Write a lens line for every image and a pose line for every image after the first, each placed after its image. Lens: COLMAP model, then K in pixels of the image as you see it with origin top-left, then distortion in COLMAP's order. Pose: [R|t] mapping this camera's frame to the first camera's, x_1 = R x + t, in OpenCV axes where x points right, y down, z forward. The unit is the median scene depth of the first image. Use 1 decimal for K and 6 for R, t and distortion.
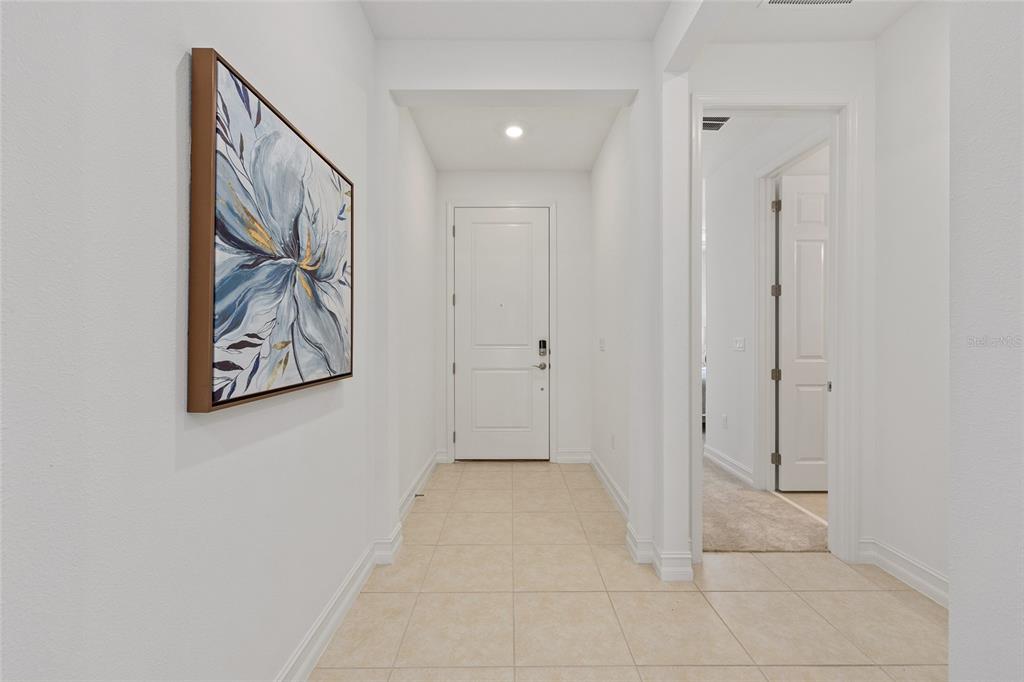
lens RADIAL K [[410.7, 0, 513.2], [0, 410.7, 339.2], [0, 0, 1]] dist [-0.000618, 0.000399]
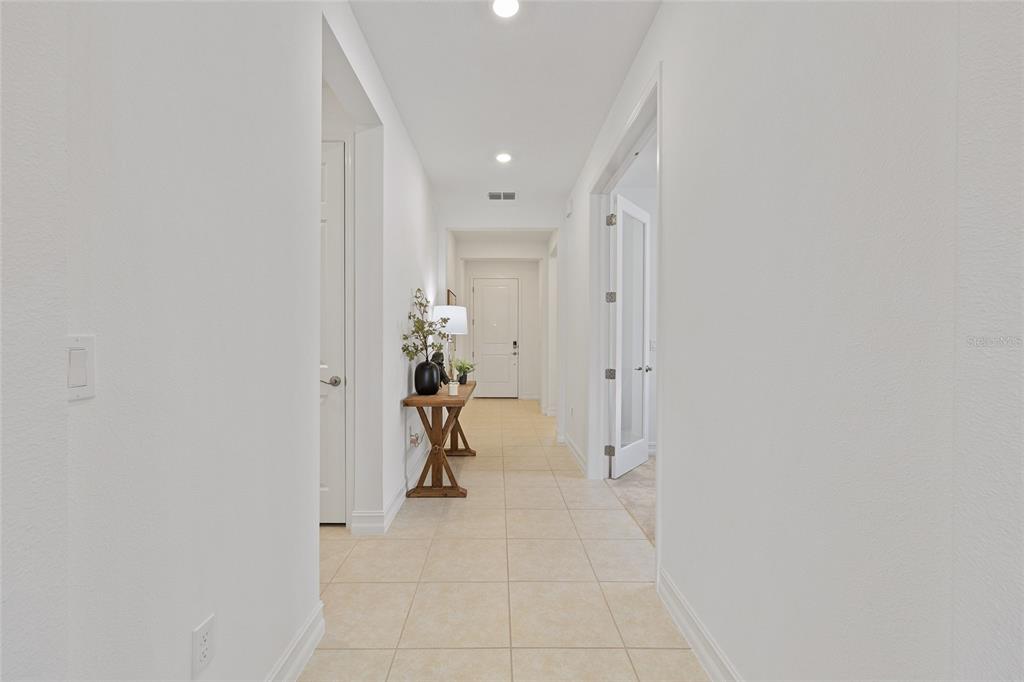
lens RADIAL K [[410.7, 0, 513.2], [0, 410.7, 339.2], [0, 0, 1]] dist [-0.000618, 0.000399]
pose [[0.999740, -0.013705, 0.018213, 0.024872], [0.013741, 0.999904, -0.001890, -0.004336], [-0.018185, 0.002140, 0.999832, -1.104202]]
